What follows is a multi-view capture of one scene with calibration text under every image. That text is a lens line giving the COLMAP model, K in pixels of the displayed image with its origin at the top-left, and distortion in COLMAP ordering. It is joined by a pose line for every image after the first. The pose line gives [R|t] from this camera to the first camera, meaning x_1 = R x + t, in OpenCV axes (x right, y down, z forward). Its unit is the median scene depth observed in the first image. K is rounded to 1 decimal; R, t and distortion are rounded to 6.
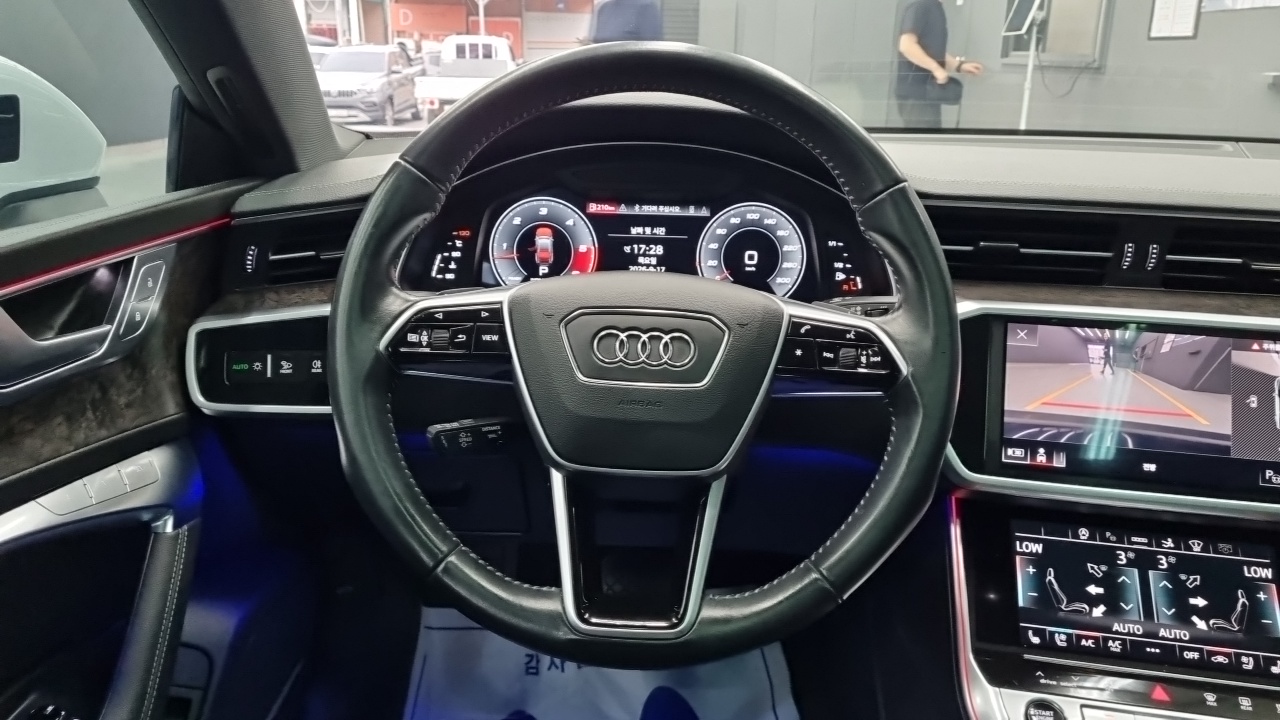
lens RADIAL K [[965.3, 0, 646.2], [0, 965.3, 340.8], [0, 0, 1]] dist [0.051474, -0.058801]
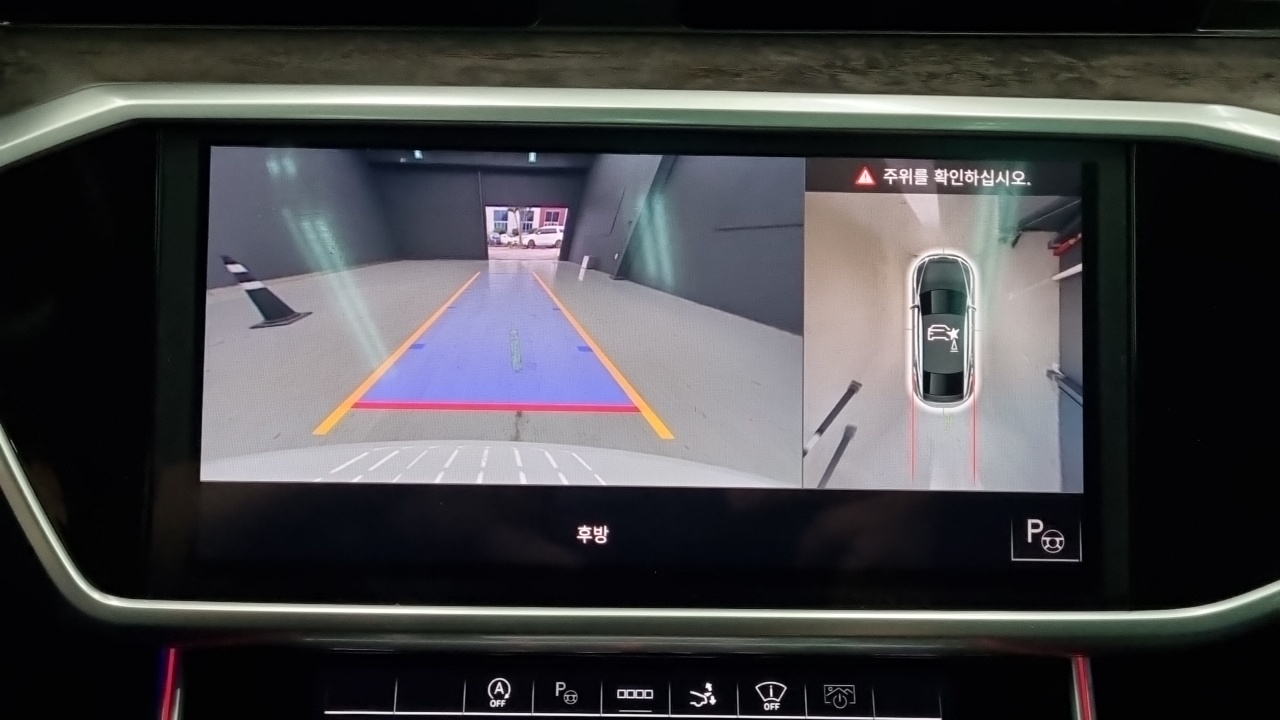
lens RADIAL K [[1508.6, 0, 640.0], [0, 1508.6, 360.0], [0, 0, 1]] dist [0.023433, 0.005948]
pose [[0.981333, -0.080222, 0.174786, 0.416959], [0.056858, 0.989239, 0.134809, -0.007075], [-0.183720, -0.122355, 0.975334, 0.436490]]
